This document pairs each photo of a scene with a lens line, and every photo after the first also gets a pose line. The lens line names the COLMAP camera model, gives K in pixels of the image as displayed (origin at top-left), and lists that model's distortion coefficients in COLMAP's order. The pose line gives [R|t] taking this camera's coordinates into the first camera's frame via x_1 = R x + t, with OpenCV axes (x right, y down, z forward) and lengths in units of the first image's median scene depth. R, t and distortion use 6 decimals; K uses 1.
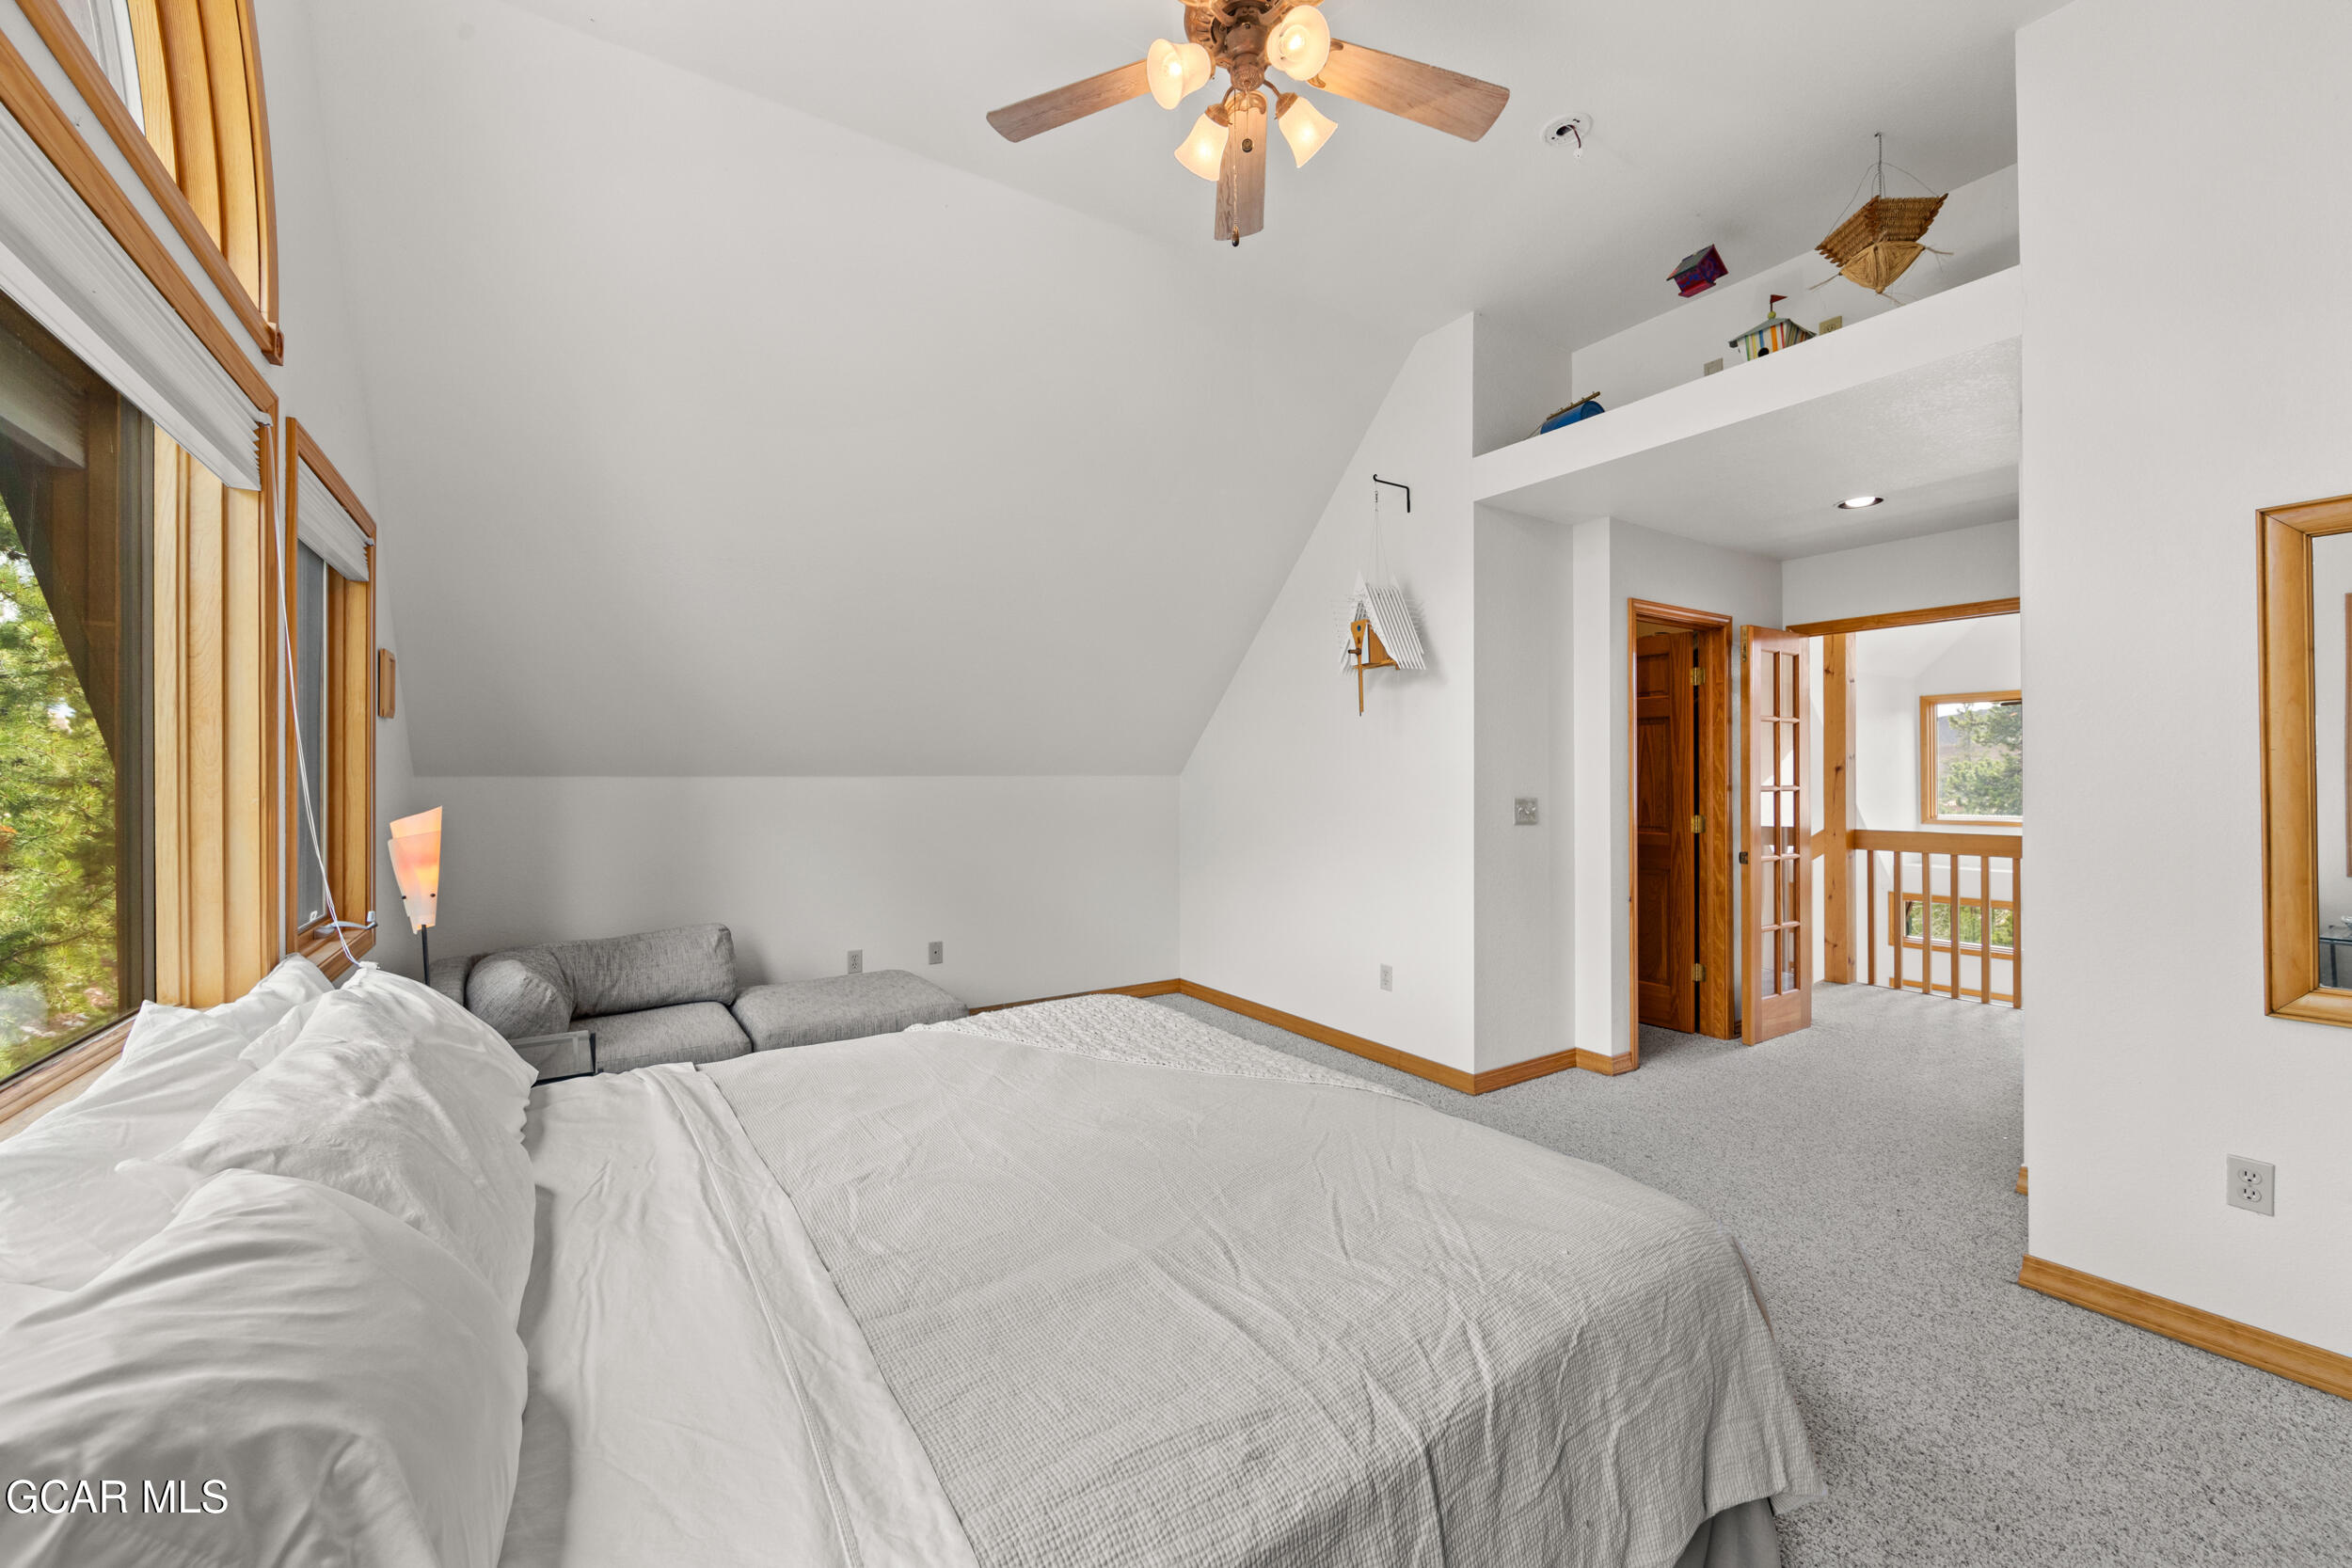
lens RADIAL K [[922.7, 0, 1167.8], [0, 922.7, 777.6], [0, 0, 1]] dist [-0.000620, -0.000086]
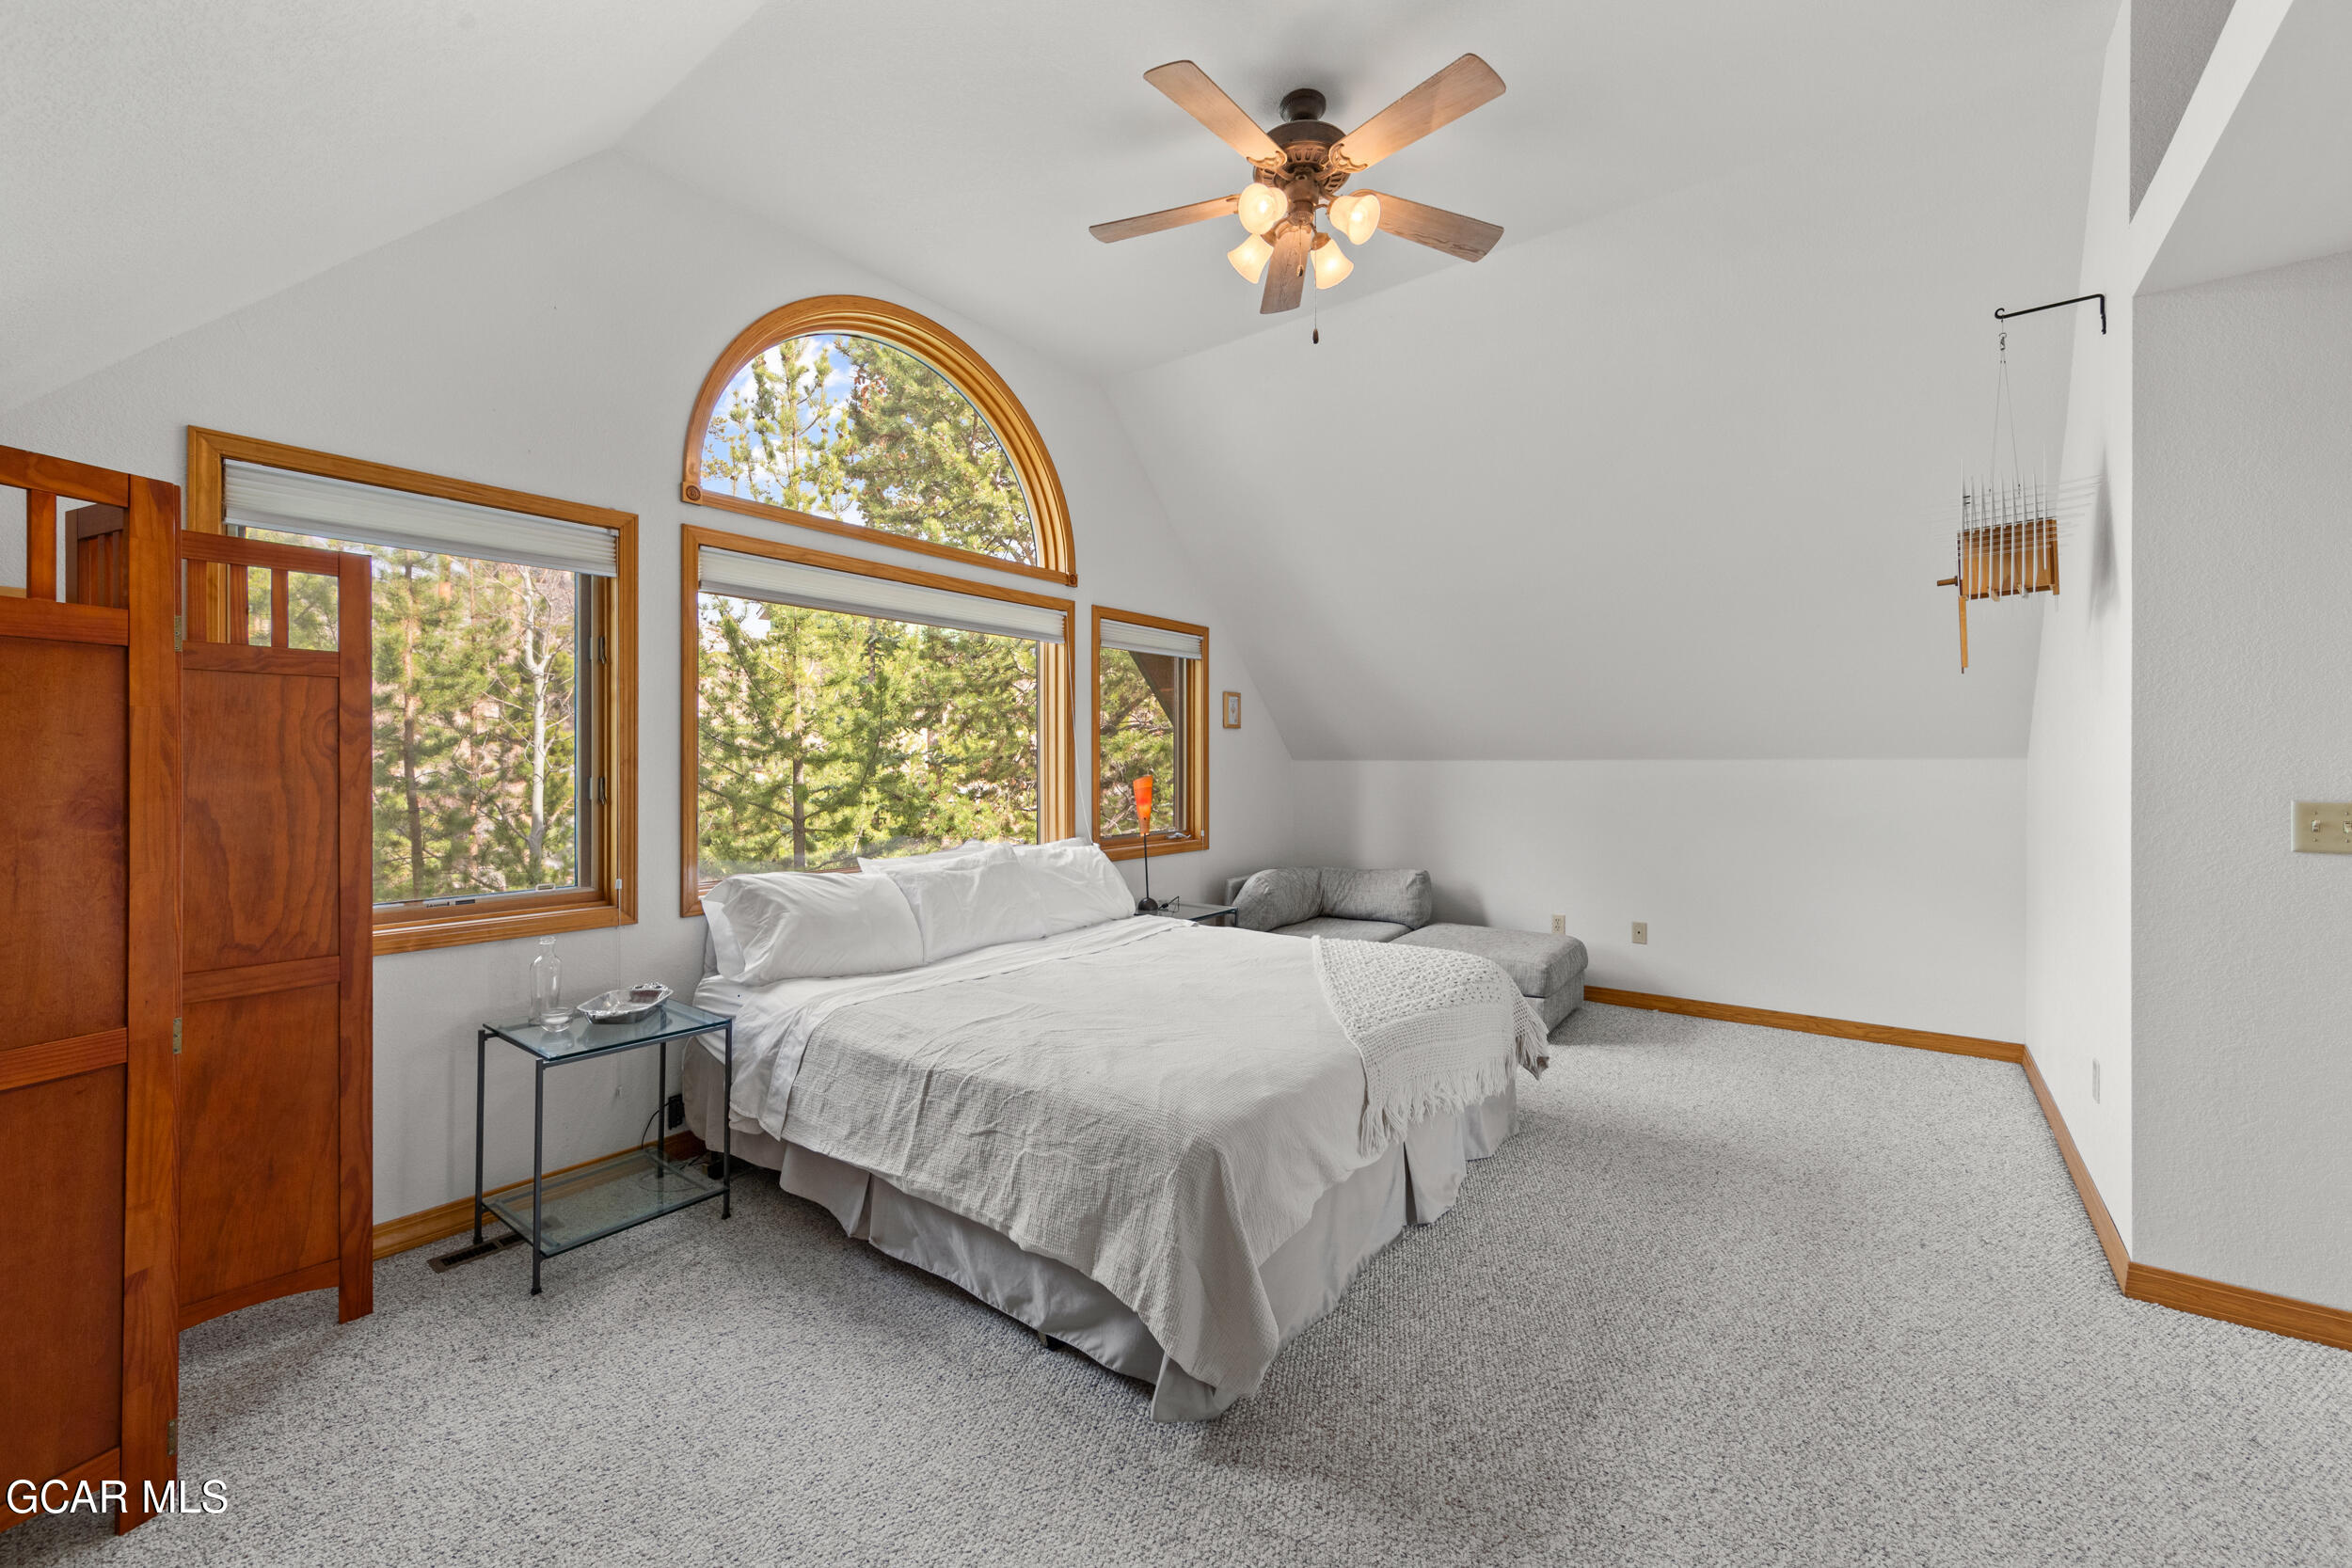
lens RADIAL K [[922.7, 0, 1170.6], [0, 922.7, 771.5], [0, 0, 1]] dist [-0.000620, -0.000086]
pose [[0.328329, 0.011079, -0.944498, 0.664325], [0.002411, 0.999918, 0.012567, -0.003272], [0.944560, -0.006403, 0.328276, 0.214836]]
